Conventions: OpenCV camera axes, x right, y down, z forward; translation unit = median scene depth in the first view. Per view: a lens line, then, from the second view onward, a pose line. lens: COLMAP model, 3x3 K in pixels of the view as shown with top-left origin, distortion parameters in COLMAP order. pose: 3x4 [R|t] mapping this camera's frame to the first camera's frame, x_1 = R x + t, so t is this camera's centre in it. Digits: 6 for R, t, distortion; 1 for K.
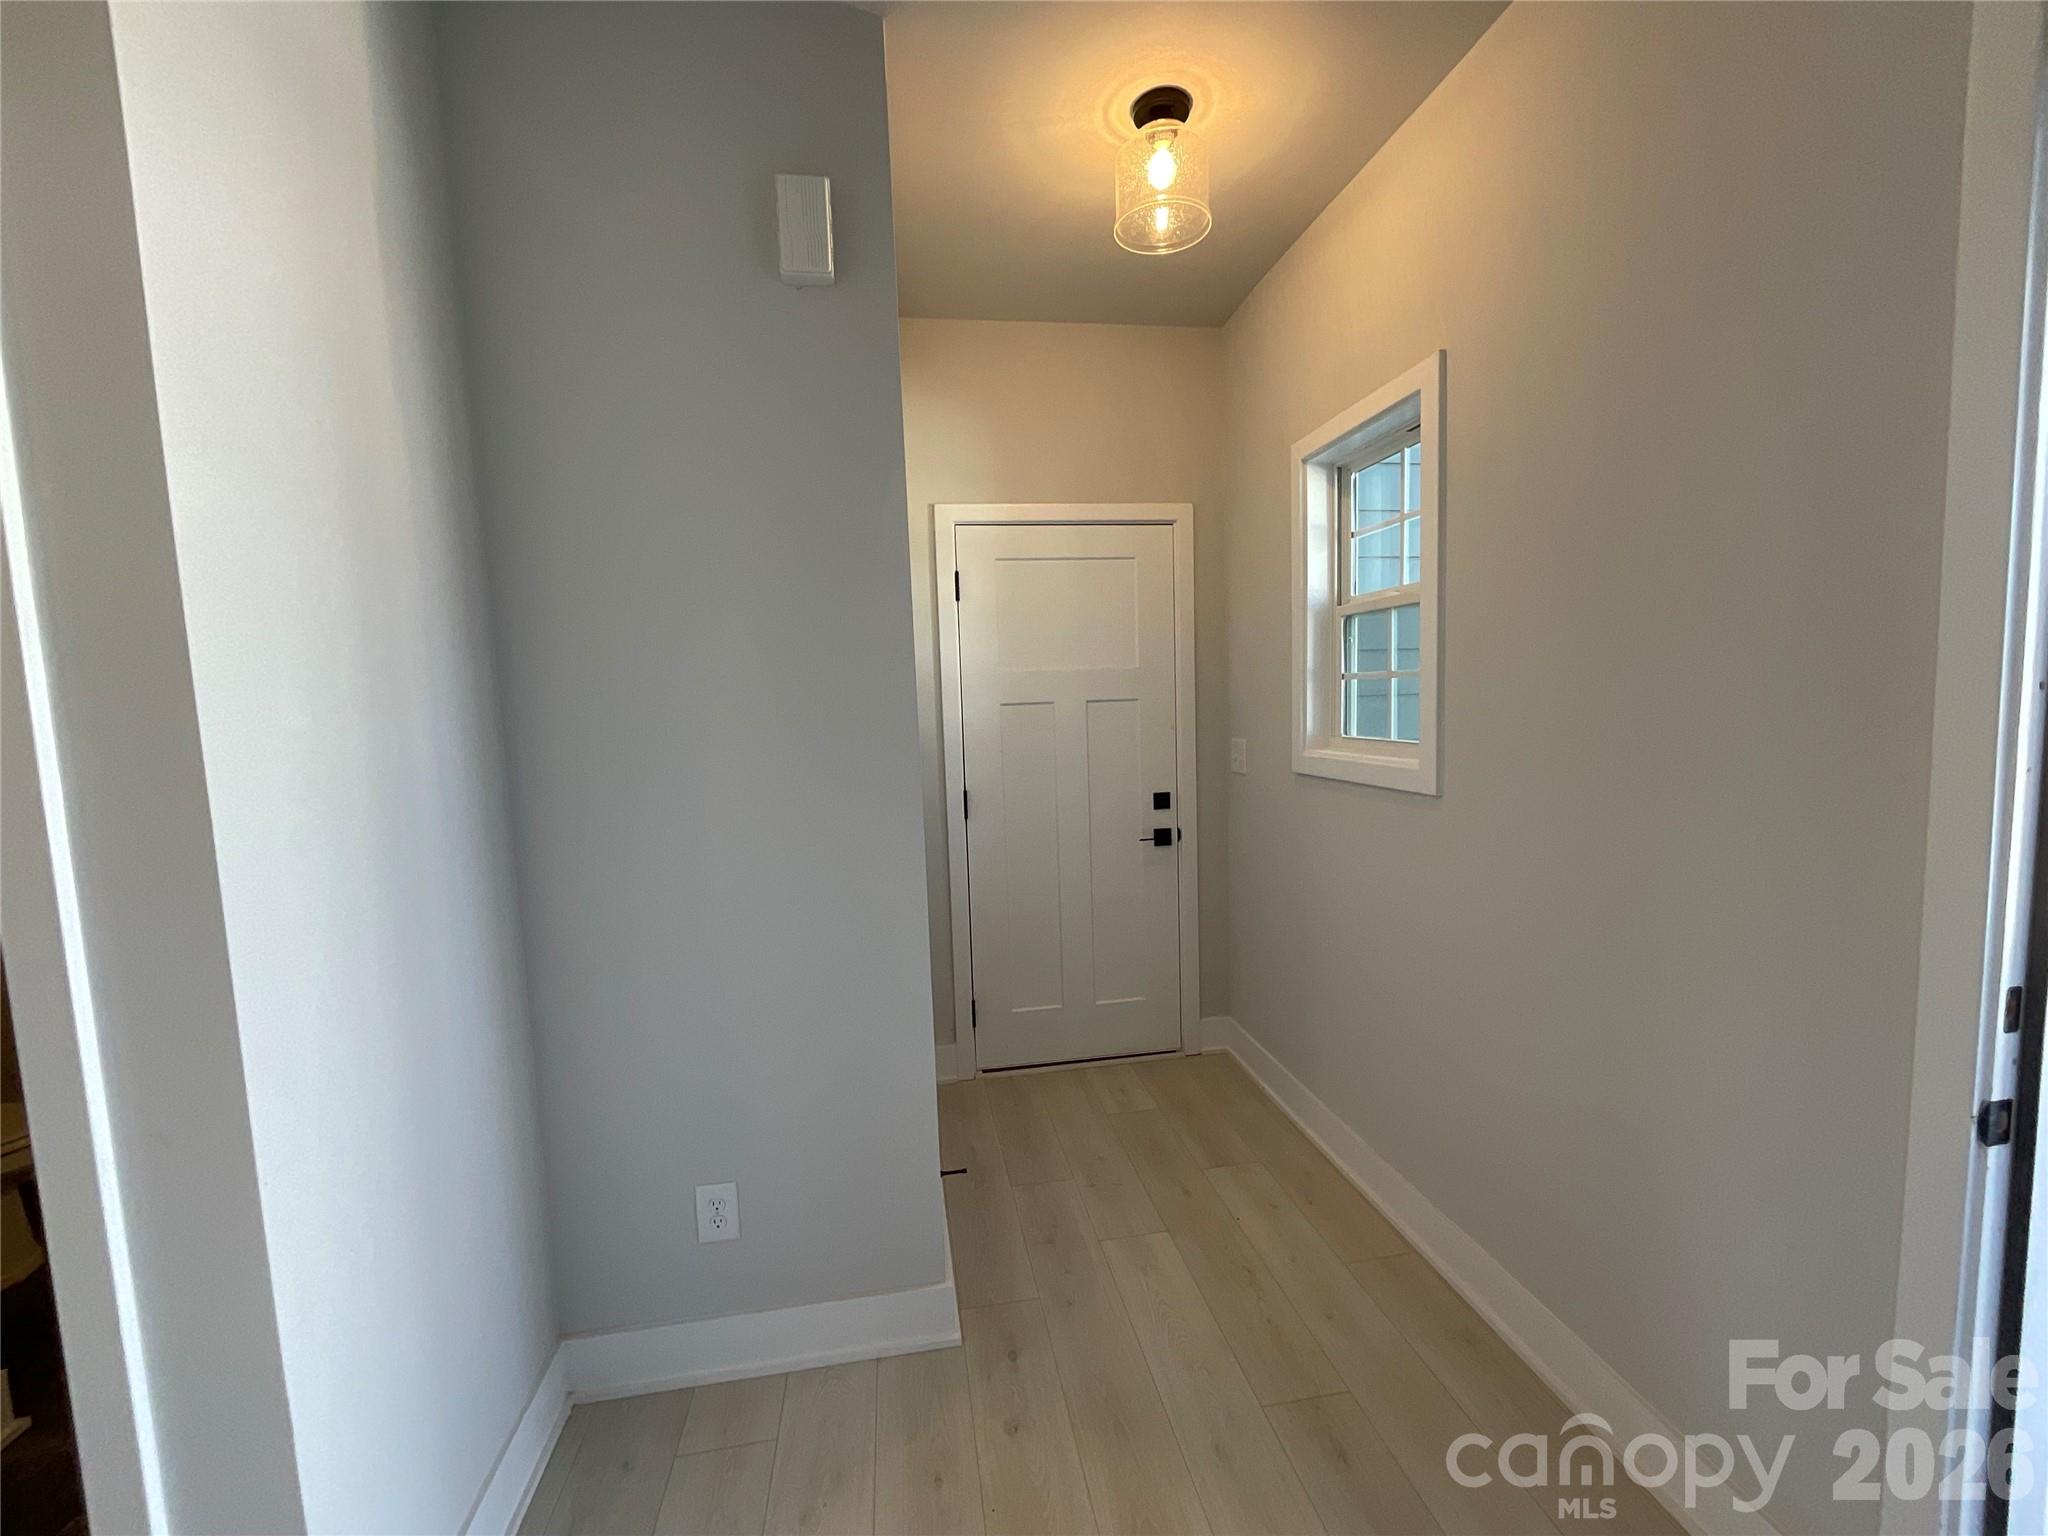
lens RADIAL K [[834.5, 0, 1018.8], [0, 834.5, 774.2], [0, 0, 1]] dist [0.011183, 0.000176]
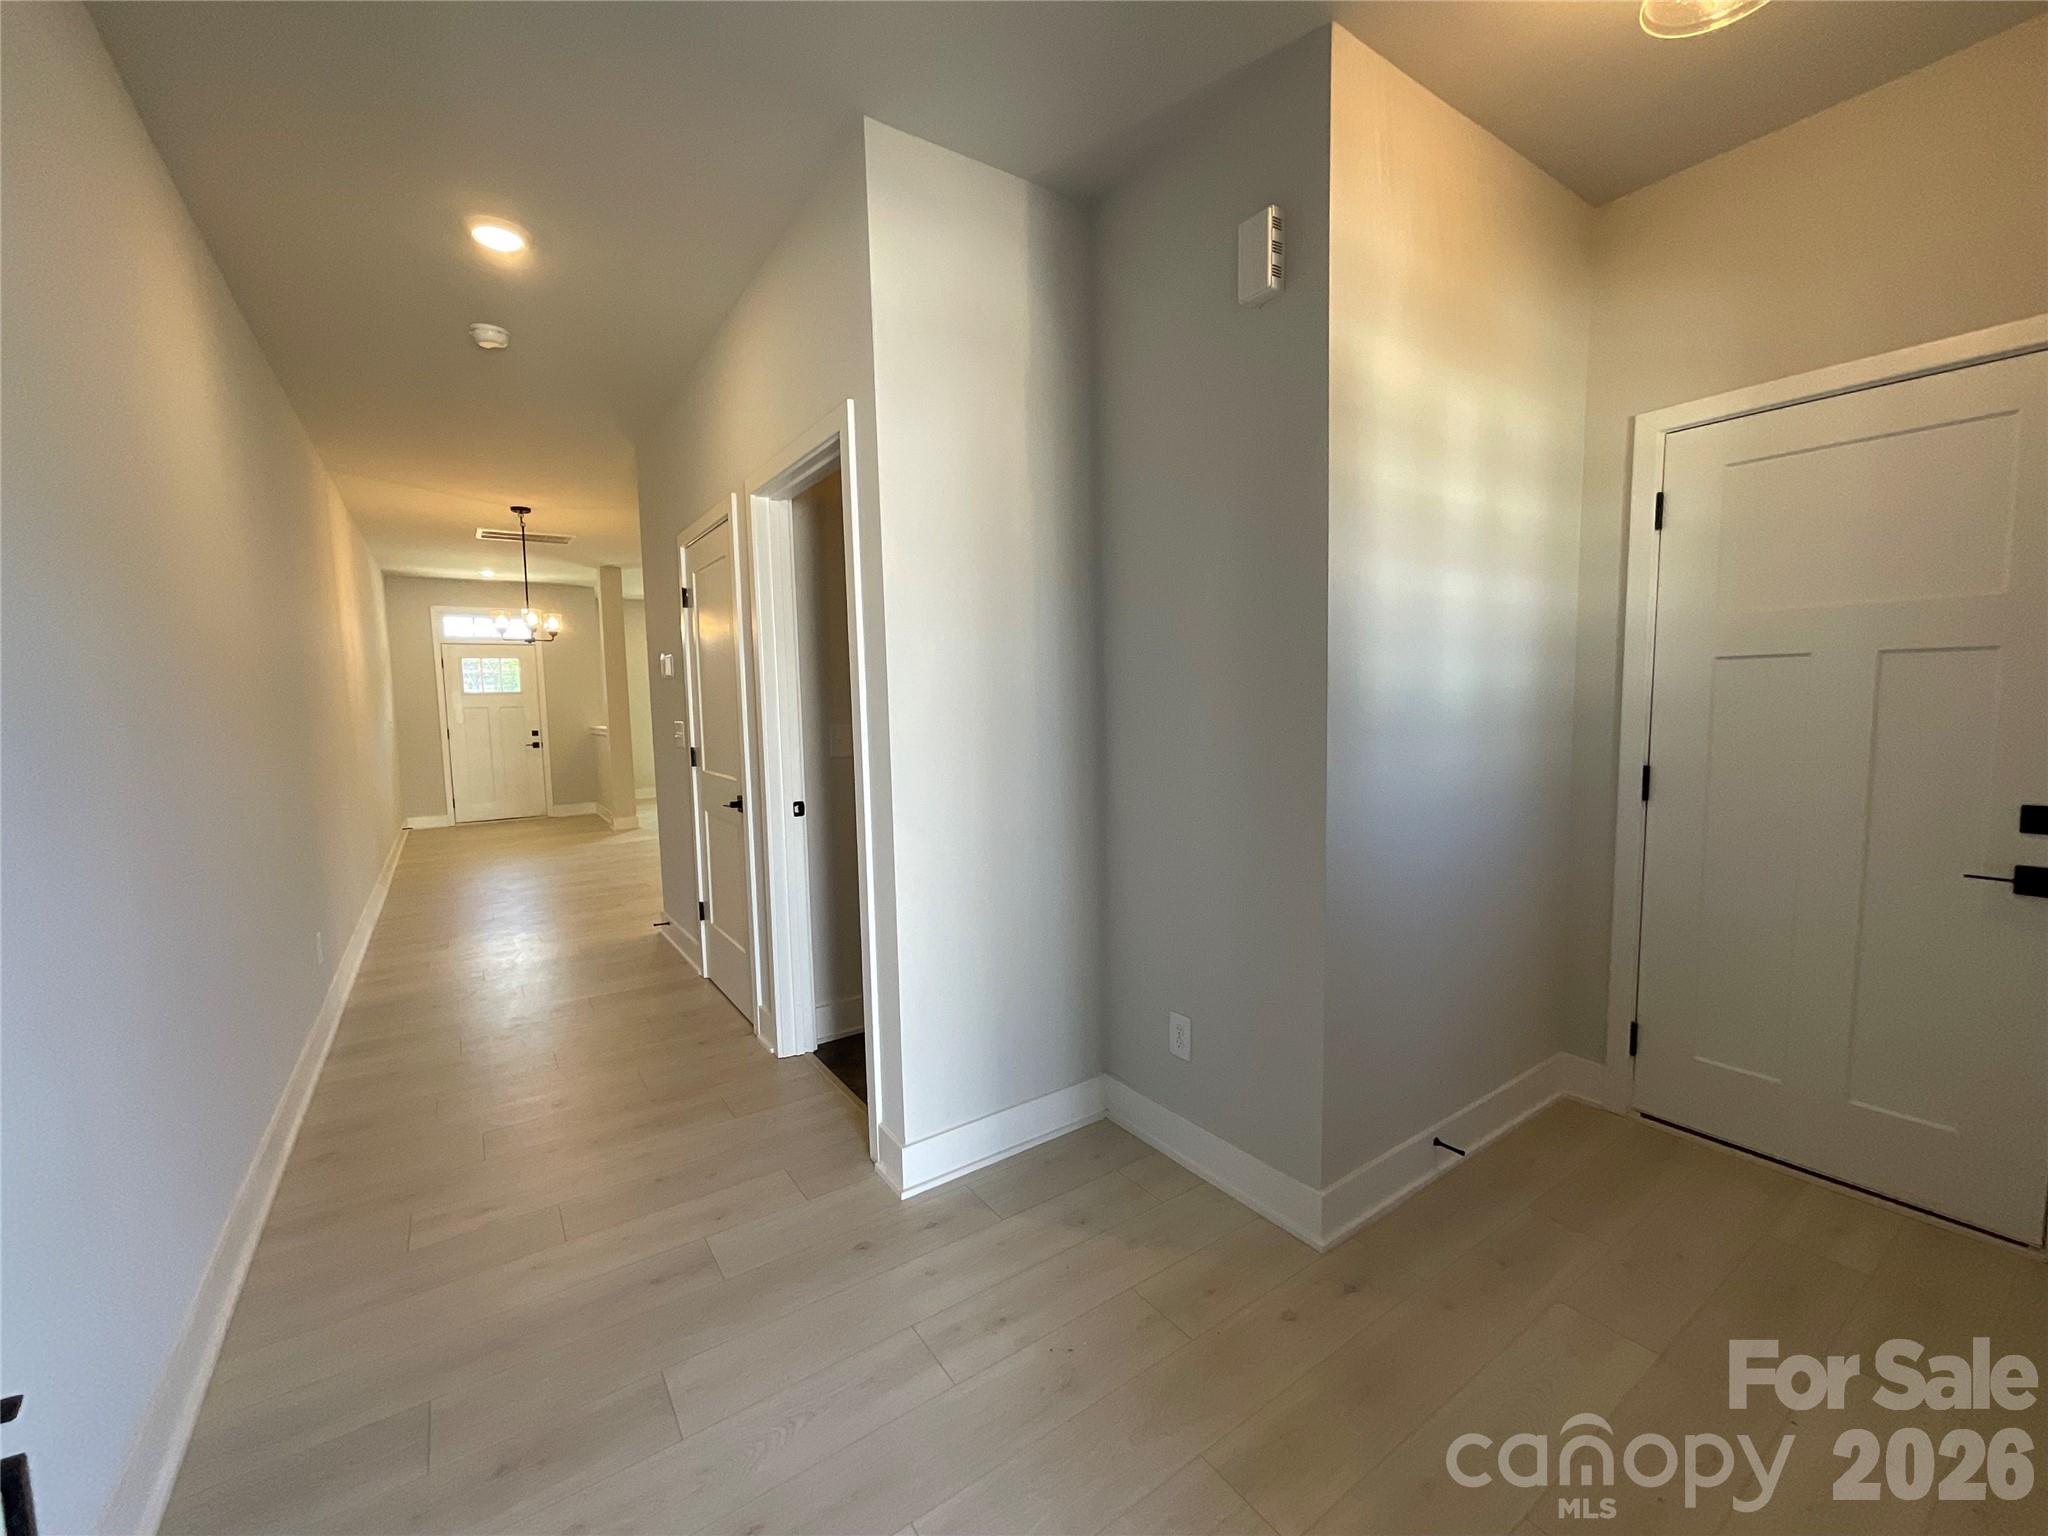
lens RADIAL K [[828.8, 0, 1021.7], [0, 828.8, 771.0], [0, 0, 1]] dist [-0.000784, 0.000078]
pose [[0.436215, 0.109855, -0.893112, 0.620680], [-0.079212, 0.993355, 0.083496, 0.009976], [0.896349, 0.034323, 0.442018, 0.161172]]
